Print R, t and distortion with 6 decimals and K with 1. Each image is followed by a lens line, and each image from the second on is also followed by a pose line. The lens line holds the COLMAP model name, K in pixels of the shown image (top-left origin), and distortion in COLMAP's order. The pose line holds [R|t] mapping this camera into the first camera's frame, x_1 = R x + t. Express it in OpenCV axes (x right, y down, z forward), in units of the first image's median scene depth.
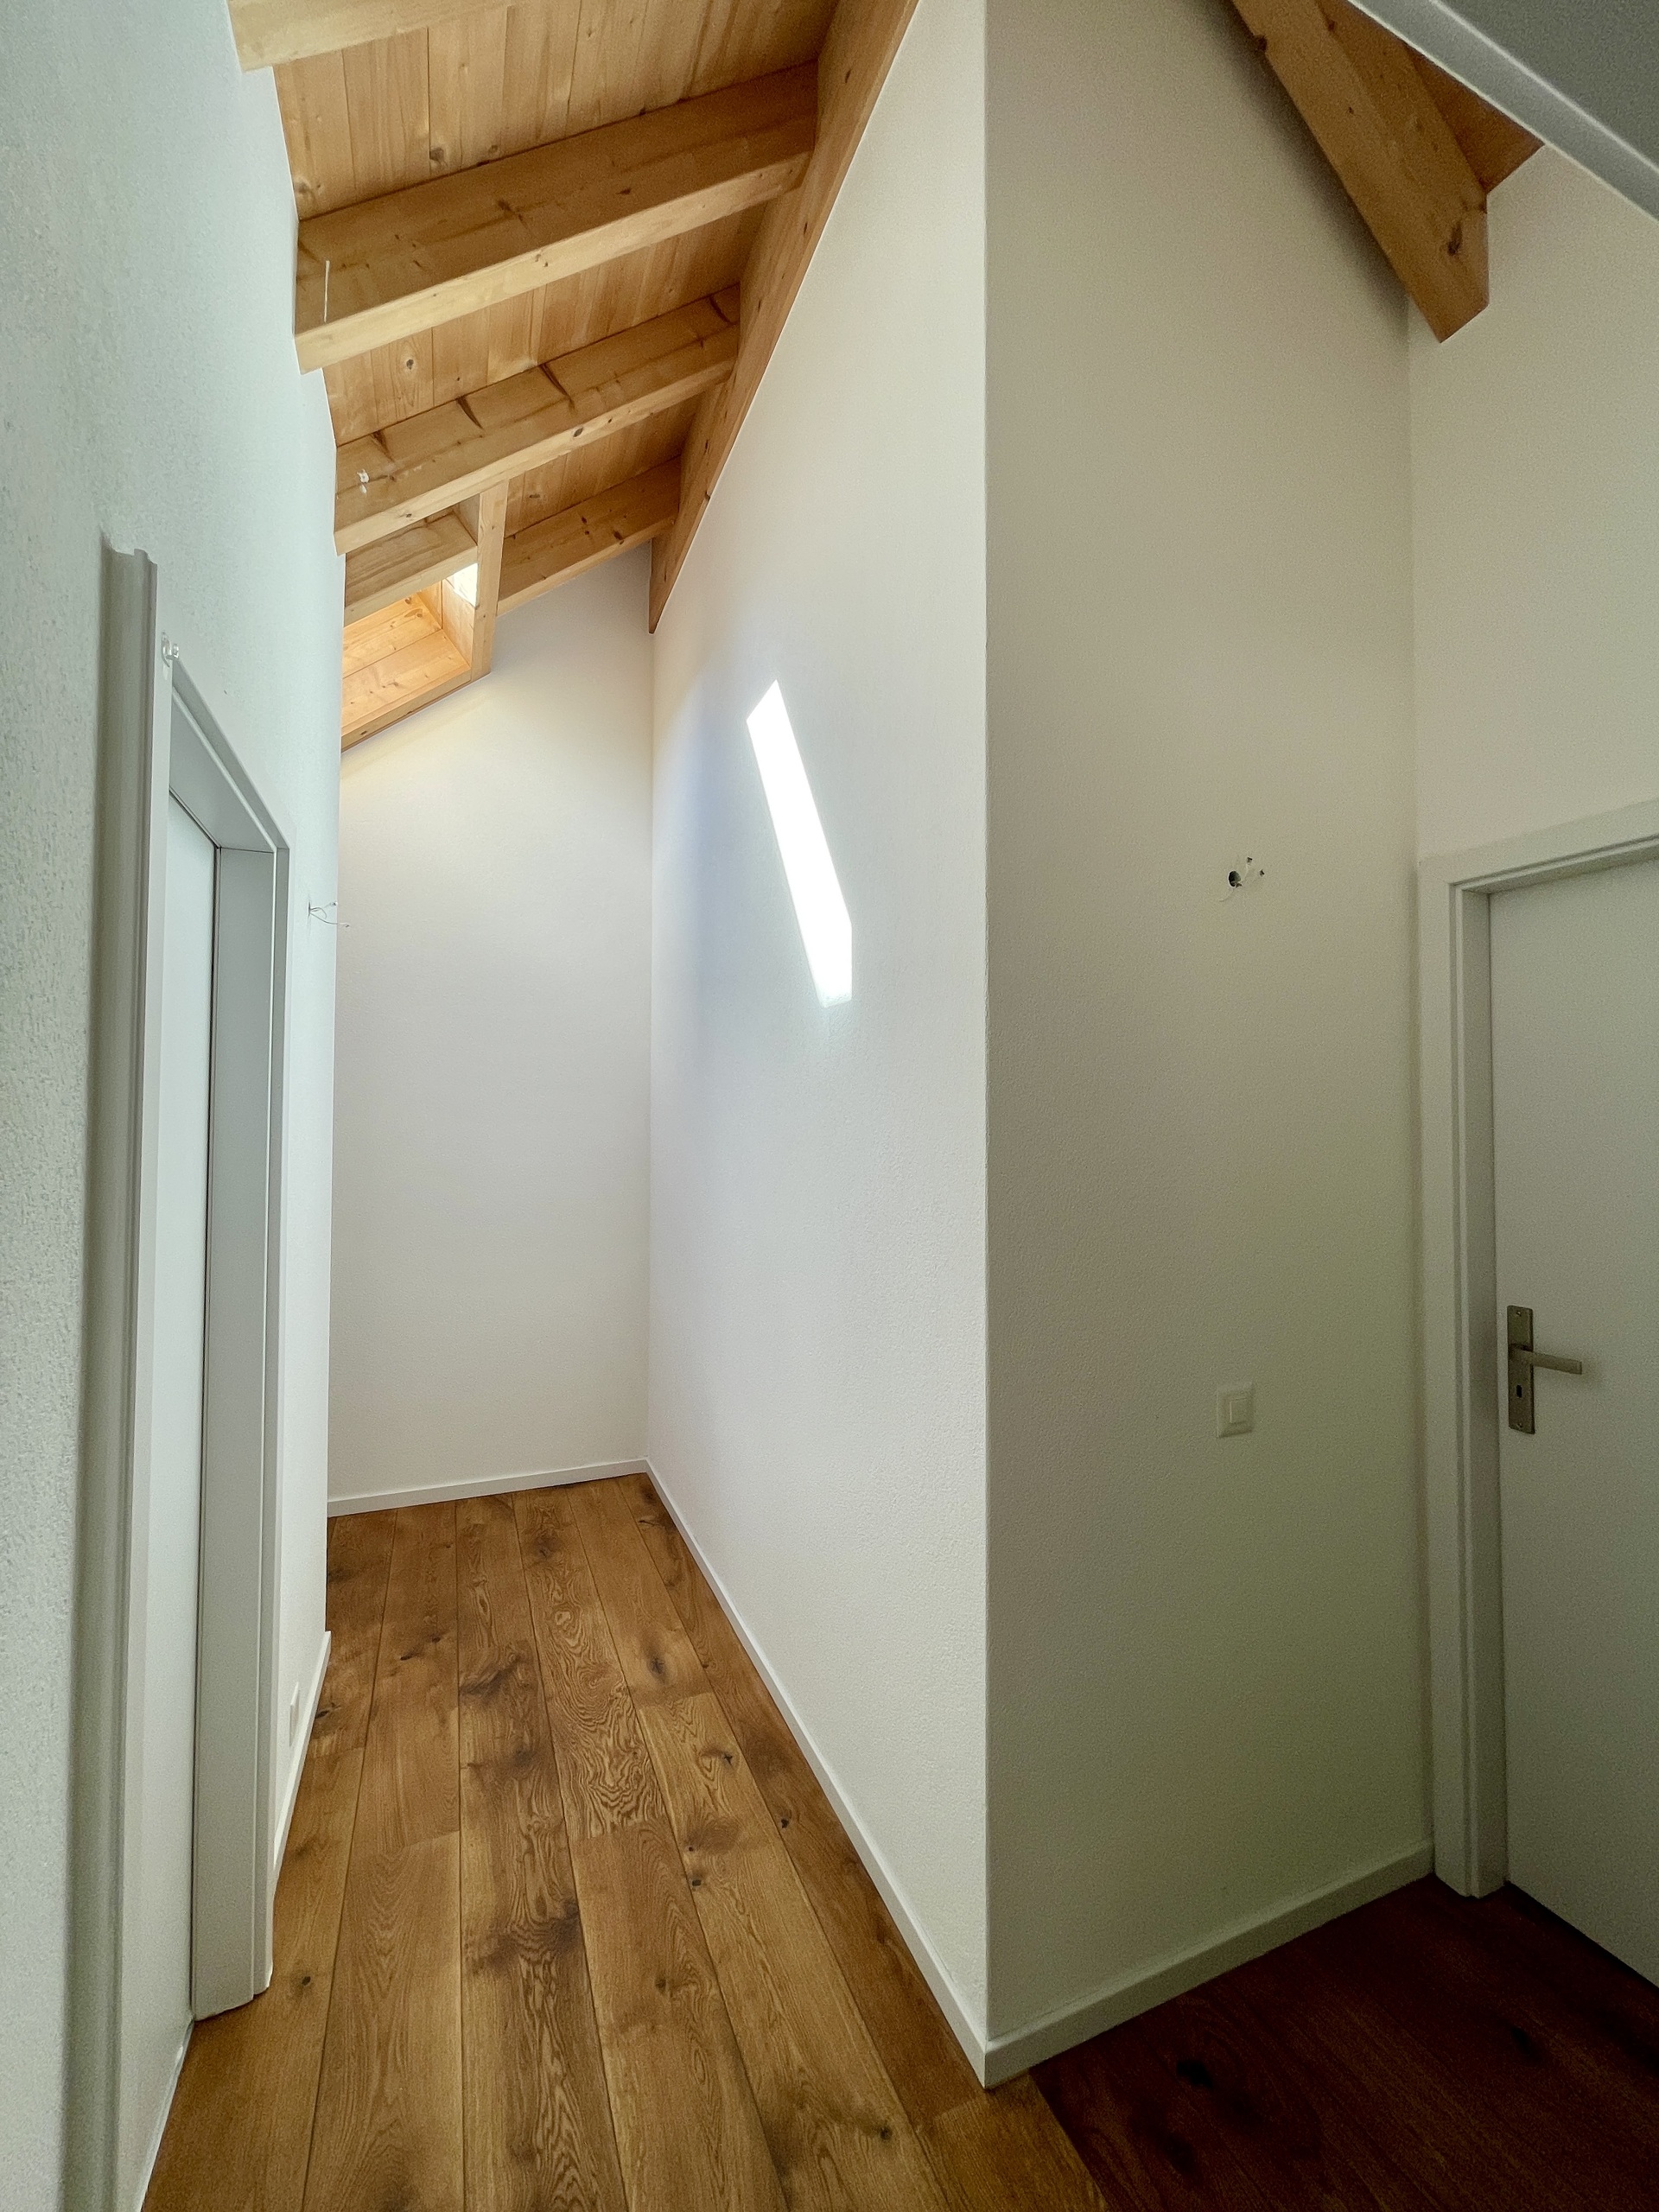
lens RADIAL K [[890.7, 0, 830.4], [0, 890.7, 1098.8], [0, 0, 1]] dist [0.001817, -0.000377]
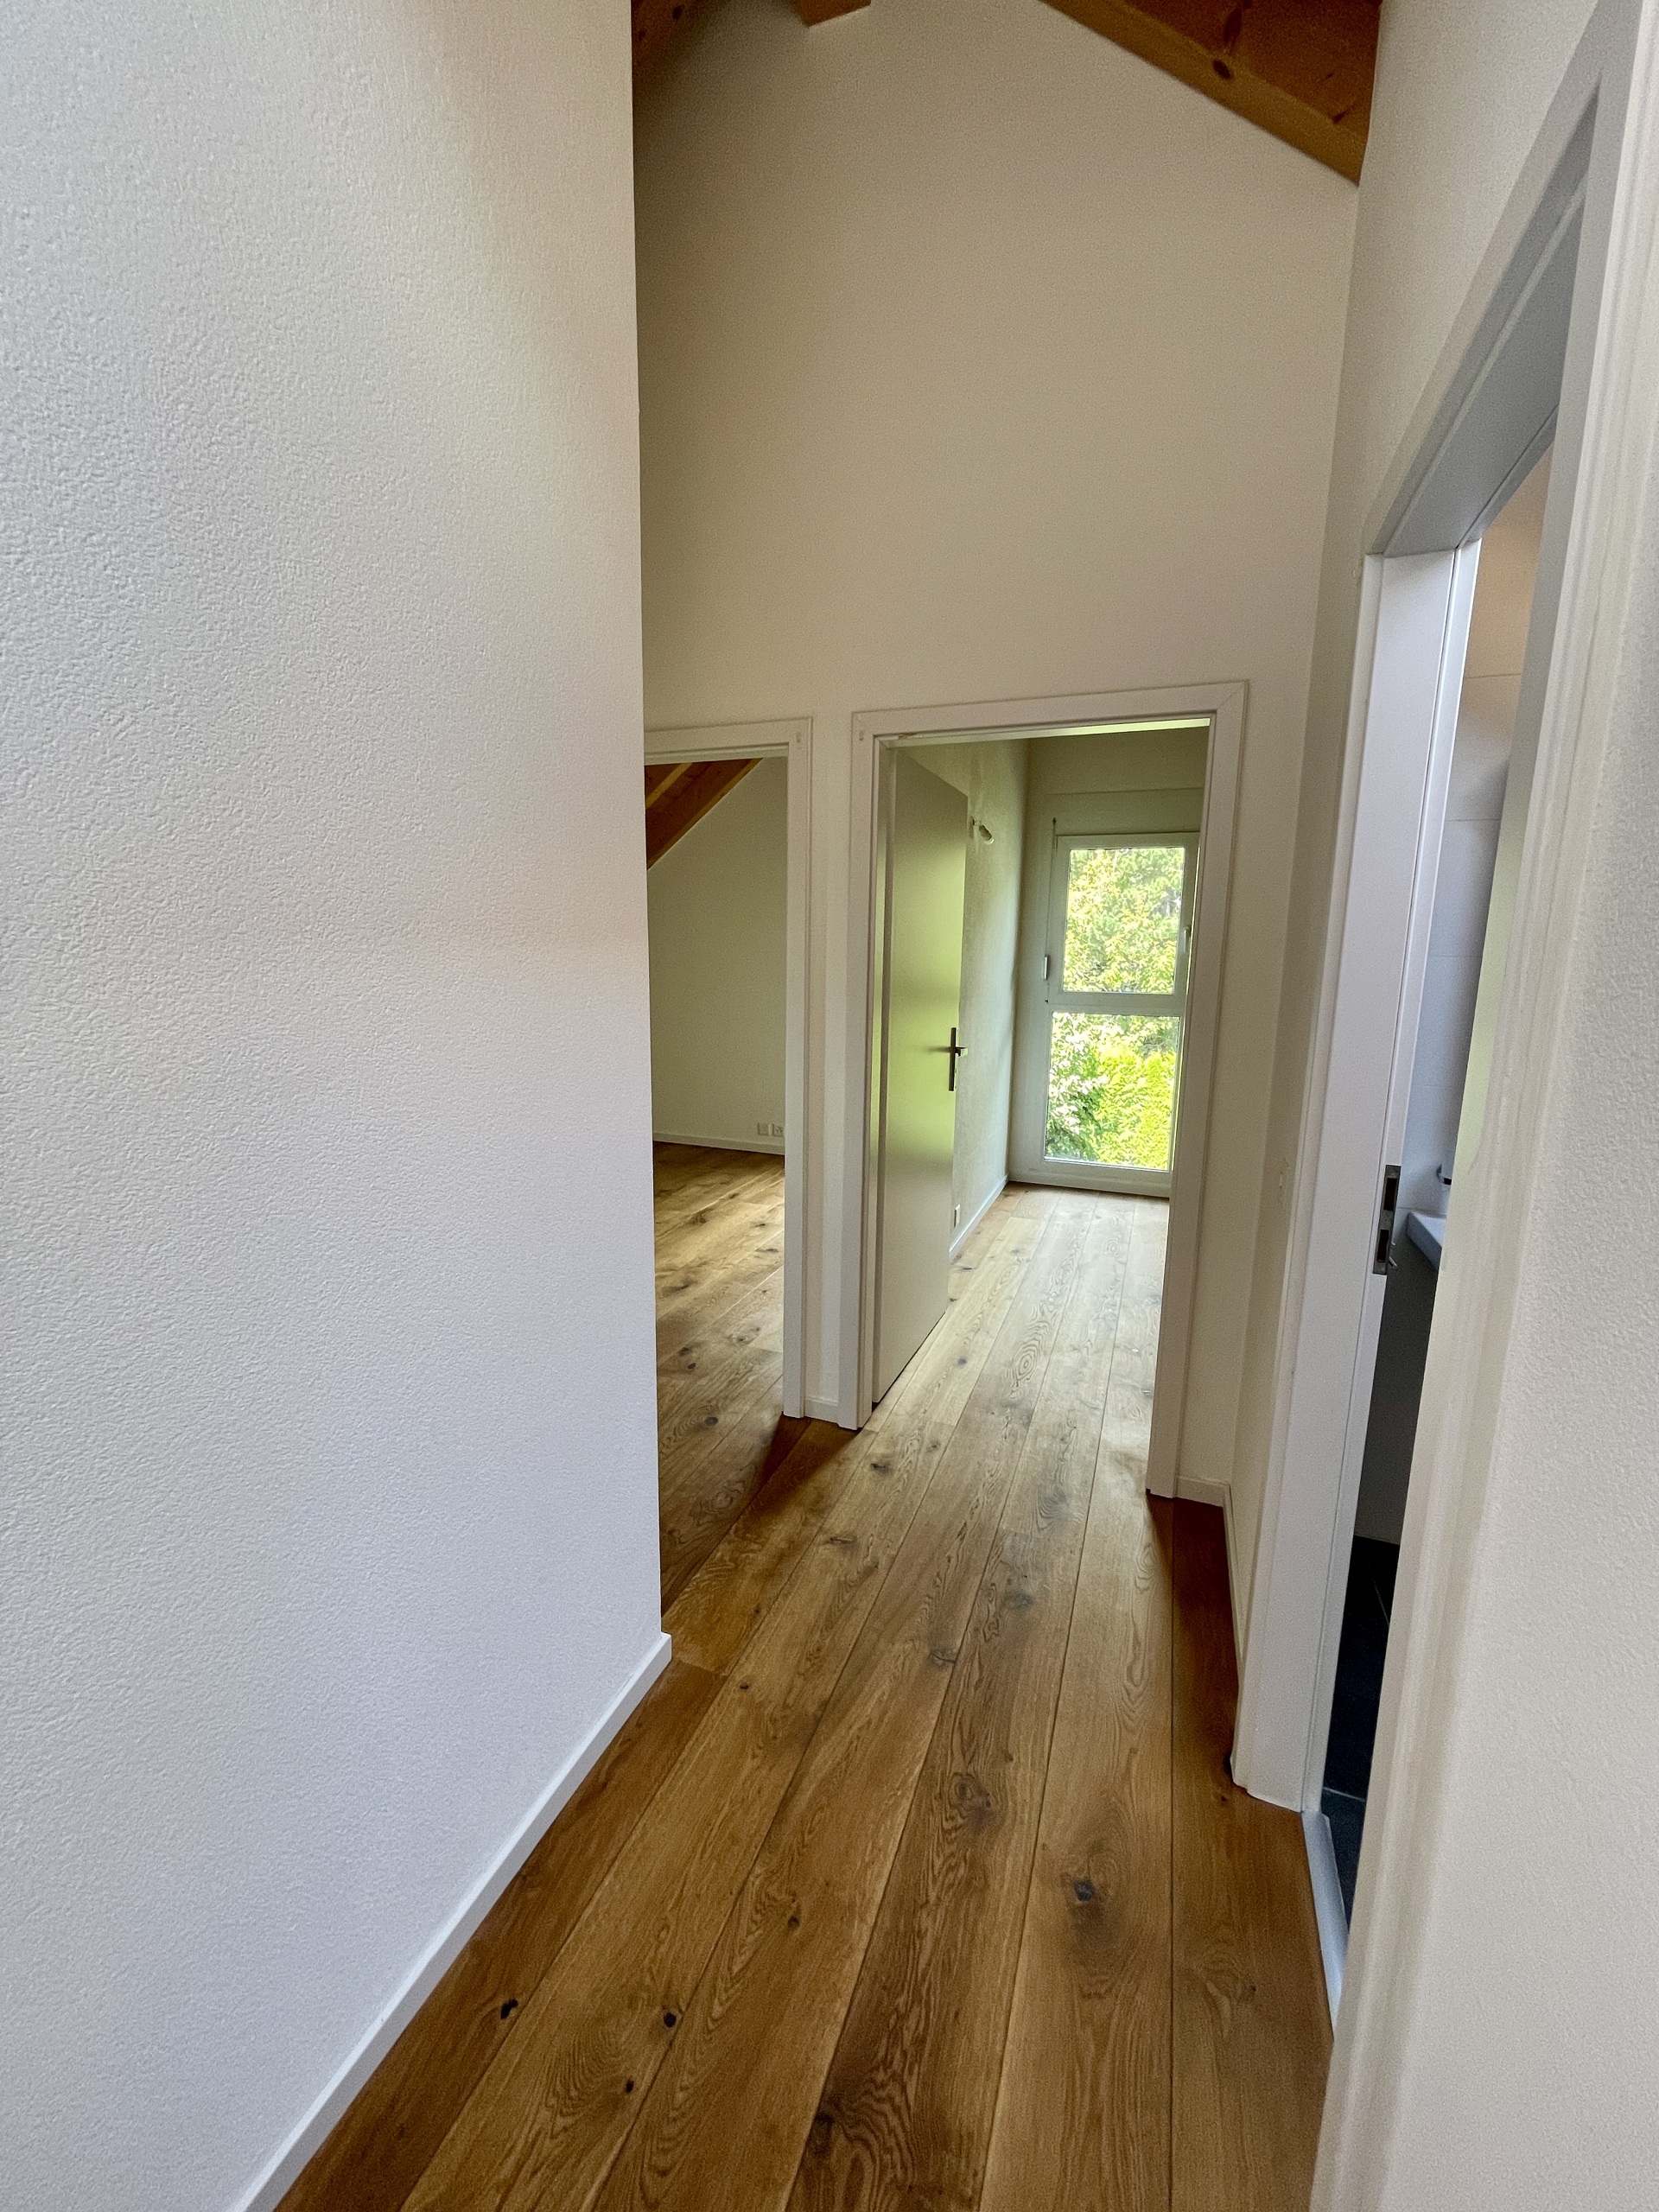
lens RADIAL K [[890.7, 0, 824.7], [0, 890.7, 1098.2], [0, 0, 1]] dist [0.001817, -0.000377]
pose [[-0.712869, -0.132543, 0.688658, -0.736883], [-0.020370, 0.985477, 0.168584, 0.072367], [-0.701001, 0.106150, -0.705216, 1.587371]]
